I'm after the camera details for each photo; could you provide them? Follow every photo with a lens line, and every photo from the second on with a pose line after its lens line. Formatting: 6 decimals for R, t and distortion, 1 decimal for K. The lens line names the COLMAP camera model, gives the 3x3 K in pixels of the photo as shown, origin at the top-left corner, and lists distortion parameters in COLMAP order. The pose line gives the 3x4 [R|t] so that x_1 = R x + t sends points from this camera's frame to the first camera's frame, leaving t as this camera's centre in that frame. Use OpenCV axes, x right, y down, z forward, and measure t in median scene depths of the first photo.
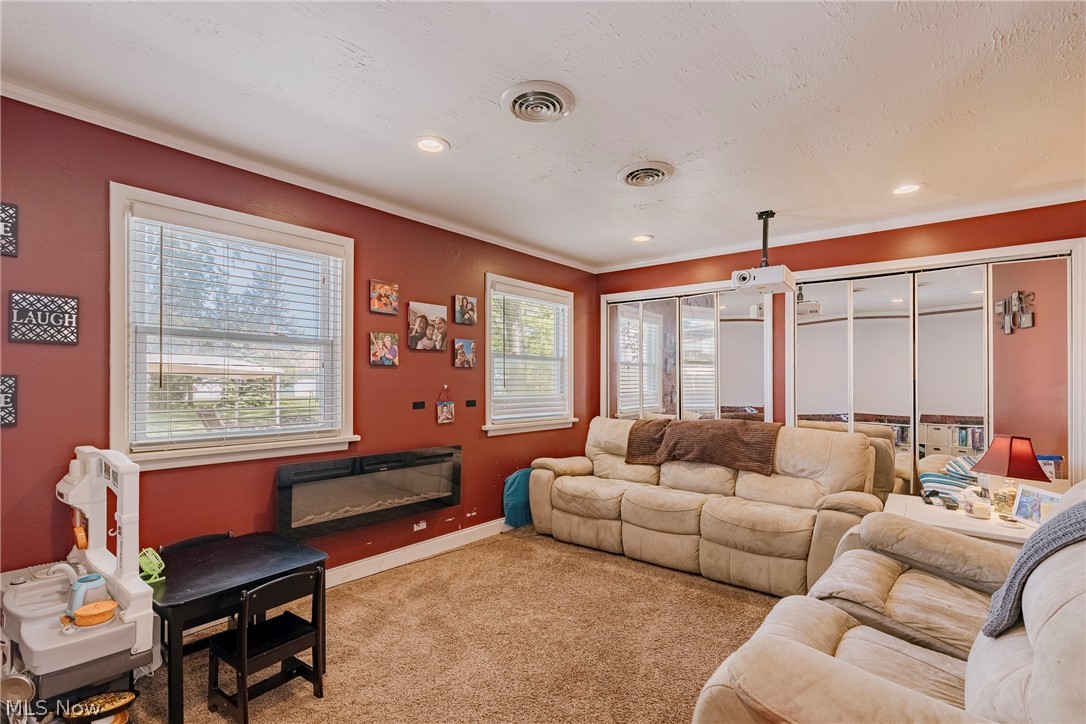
lens RADIAL K [[495.8, 0, 548.0], [0, 495.8, 373.9], [0, 0, 1]] dist [-0.002410, 0.001361]
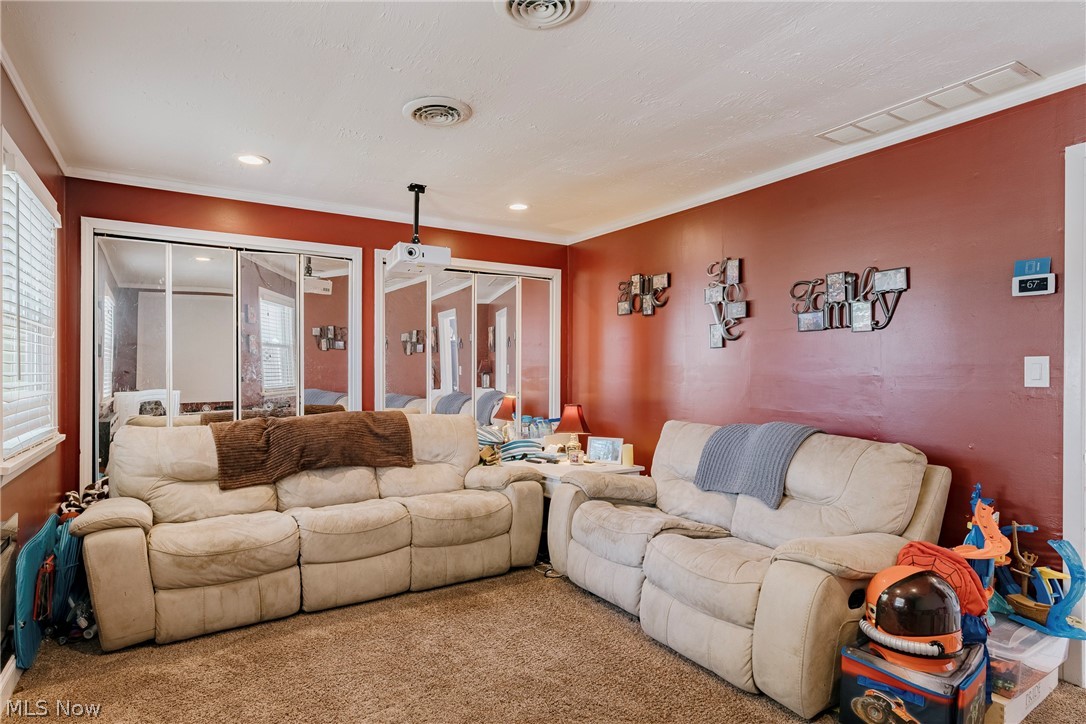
lens RADIAL K [[571.4, 0, 541.8], [0, 571.4, 365.8], [0, 0, 1]] dist [0.017280, 0.000775]
pose [[0.365256, -0.002990, 0.930902, -0.470549], [-0.012517, 0.999889, 0.008123, 0.001896], [-0.930823, -0.014619, 0.365178, 0.373375]]
